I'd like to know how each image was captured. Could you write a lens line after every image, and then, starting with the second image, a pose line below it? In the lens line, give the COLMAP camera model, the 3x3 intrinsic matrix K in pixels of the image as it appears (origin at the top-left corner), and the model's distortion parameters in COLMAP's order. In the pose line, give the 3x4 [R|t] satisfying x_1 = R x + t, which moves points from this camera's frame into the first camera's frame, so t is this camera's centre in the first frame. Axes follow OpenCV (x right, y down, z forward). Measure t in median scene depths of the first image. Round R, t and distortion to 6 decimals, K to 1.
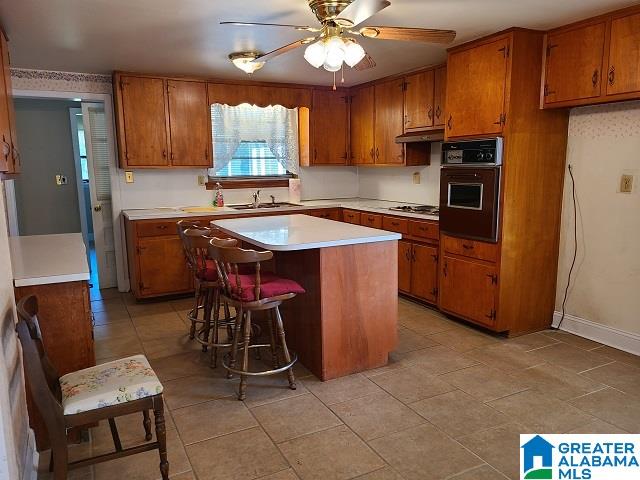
lens RADIAL K [[479.4, 0, 319.9], [0, 479.4, 240.3], [0, 0, 1]] dist [0.049312, -0.034099]
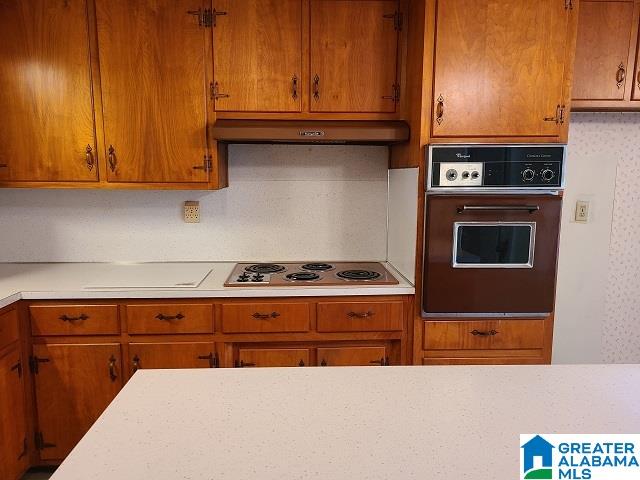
lens RADIAL K [[479.4, 0, 319.8], [0, 479.4, 238.8], [0, 0, 1]] dist [0.049312, -0.034099]
pose [[0.425314, -0.103811, 0.899073, -0.275592], [0.133694, 0.989708, 0.051031, -0.151101], [-0.895117, 0.098497, 0.434815, 0.917661]]
